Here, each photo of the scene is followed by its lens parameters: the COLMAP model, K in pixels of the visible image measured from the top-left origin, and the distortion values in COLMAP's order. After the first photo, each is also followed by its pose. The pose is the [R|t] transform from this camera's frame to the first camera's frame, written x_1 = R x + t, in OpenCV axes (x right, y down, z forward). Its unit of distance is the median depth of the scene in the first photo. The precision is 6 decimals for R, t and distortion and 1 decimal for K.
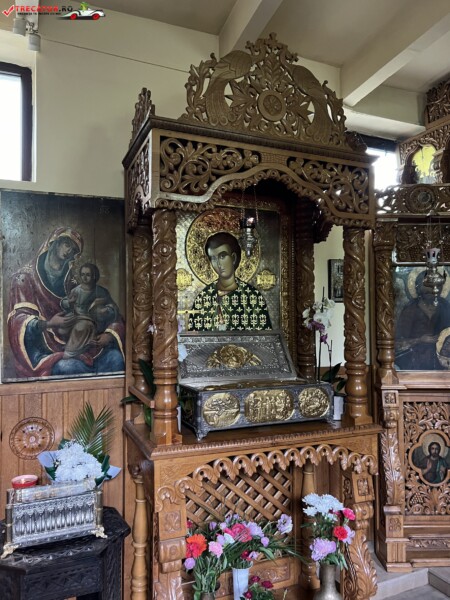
lens RADIAL K [[456.2, 0, 221.0], [0, 456.2, 302.8], [0, 0, 1]] dist [0.043257, -0.041759]
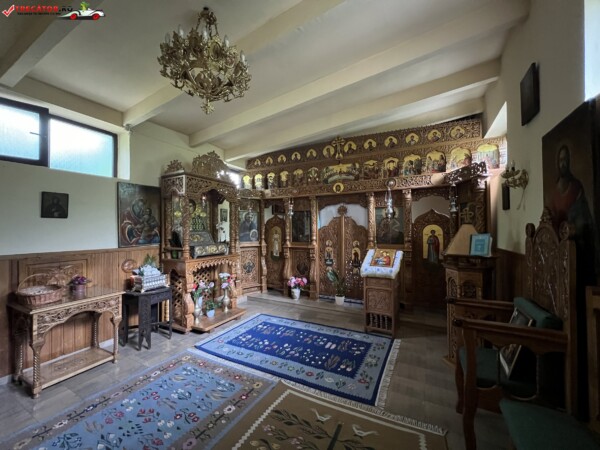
lens RADIAL K [[241.4, 0, 299.4], [0, 241.4, 226.4], [0, 0, 1]] dist [-0.001571, 0.000027]
pose [[0.779368, 0.004094, 0.626554, -0.519197], [-0.016215, 0.999776, 0.013636, -0.002322], [-0.626357, -0.020787, 0.779259, -0.891531]]
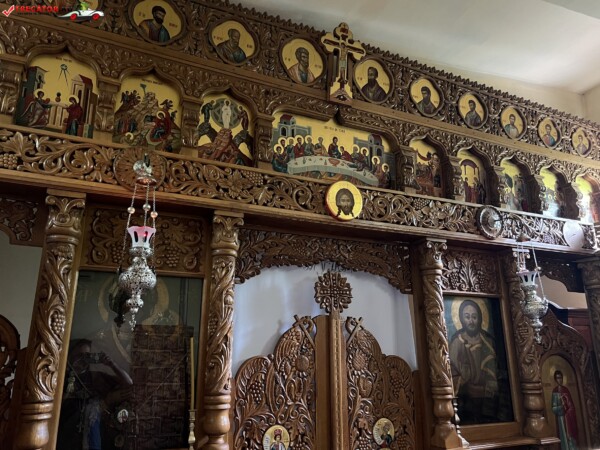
lens RADIAL K [[456.2, 0, 311.6], [0, 456.2, 229.2], [0, 0, 1]] dist [0.043257, -0.041759]
pose [[-0.005385, 0.273702, 0.961800, 0.083118], [-0.026072, 0.961448, -0.273748, 0.022544], [-0.999646, -0.026550, 0.001959, 0.540432]]
